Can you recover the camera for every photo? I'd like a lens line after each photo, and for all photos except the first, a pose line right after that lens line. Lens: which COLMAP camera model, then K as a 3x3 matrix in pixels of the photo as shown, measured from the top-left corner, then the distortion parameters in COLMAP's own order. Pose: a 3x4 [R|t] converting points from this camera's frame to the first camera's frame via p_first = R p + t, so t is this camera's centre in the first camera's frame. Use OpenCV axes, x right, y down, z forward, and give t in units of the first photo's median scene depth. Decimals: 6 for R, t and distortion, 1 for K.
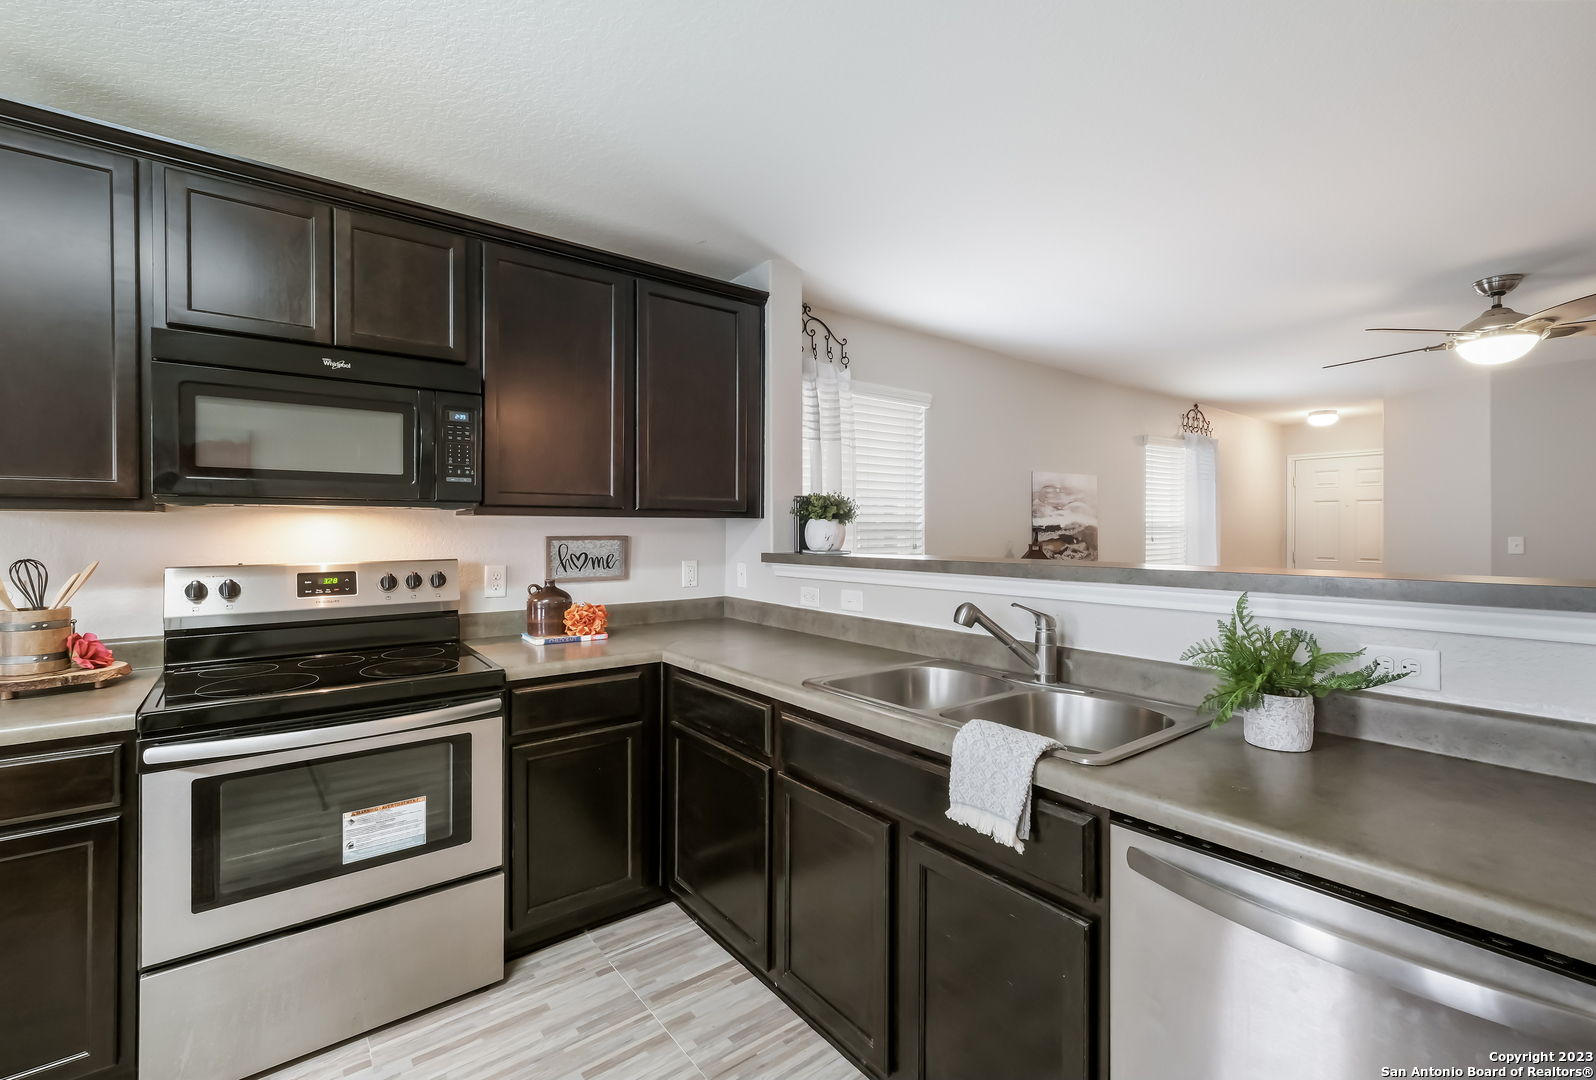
lens RADIAL K [[701.4, 0, 810.0], [0, 701.4, 531.4], [0, 0, 1]] dist [0.004975, -0.000149]
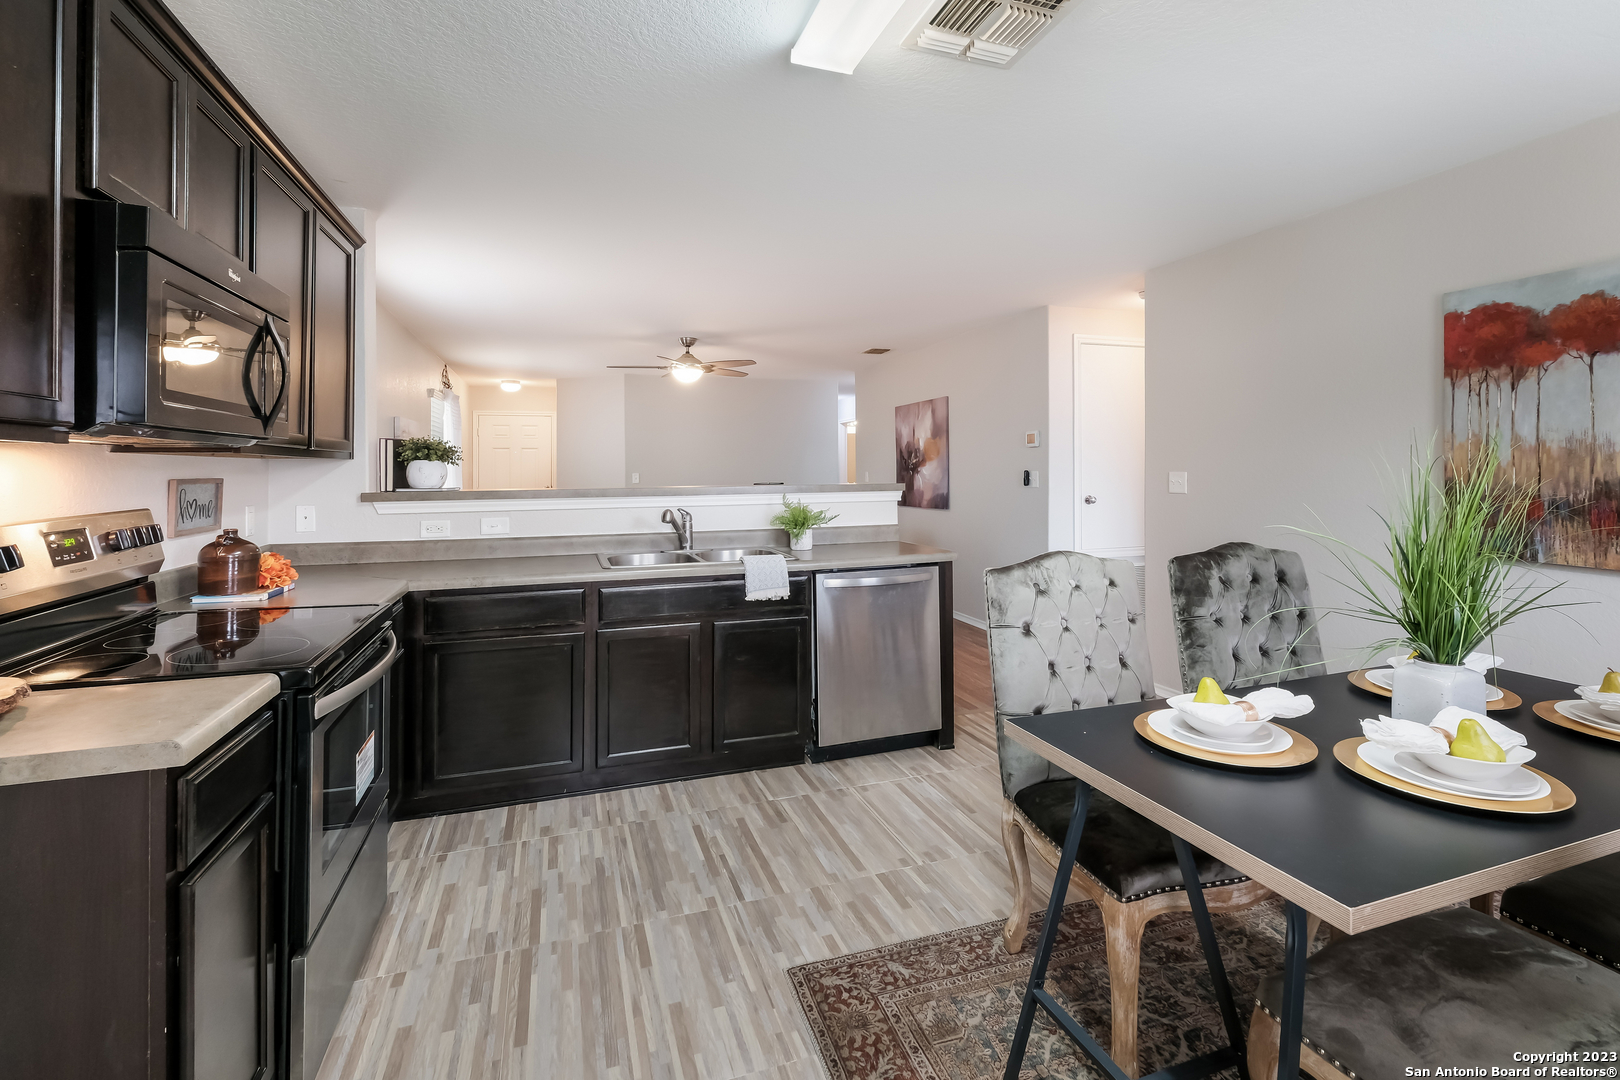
lens RADIAL K [[728.4, 0, 811.1], [0, 728.4, 466.9], [0, 0, 1]] dist [-0.001336, -0.001034]
pose [[0.328934, -0.000507, 0.944353, -0.998375], [0.008975, 0.999956, -0.002589, 0.001712], [-0.944310, 0.009327, 0.328924, 0.036606]]
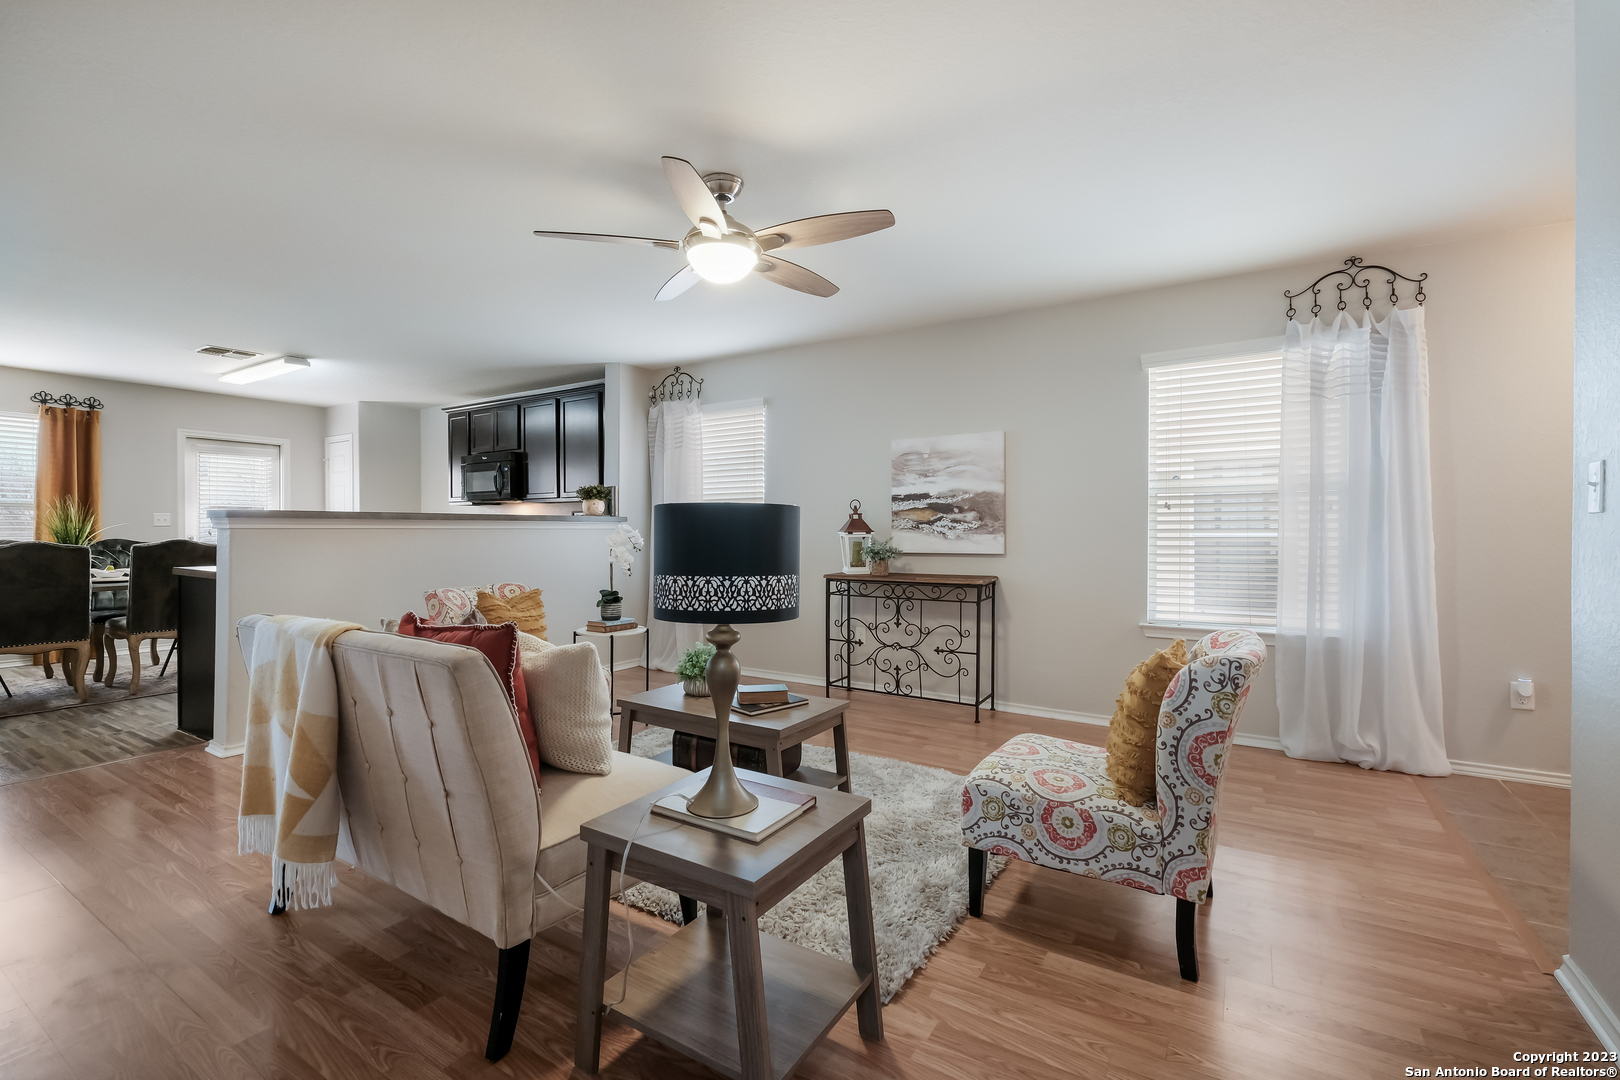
lens RADIAL K [[710.6, 0, 811.6], [0, 710.6, 529.6], [0, 0, 1]] dist [-0.012154, 0.001654]
pose [[0.338182, -0.003636, -0.941074, 2.266256], [0.000190, 0.999993, -0.003796, 0.081867], [0.941081, 0.001105, 0.338180, 1.017094]]
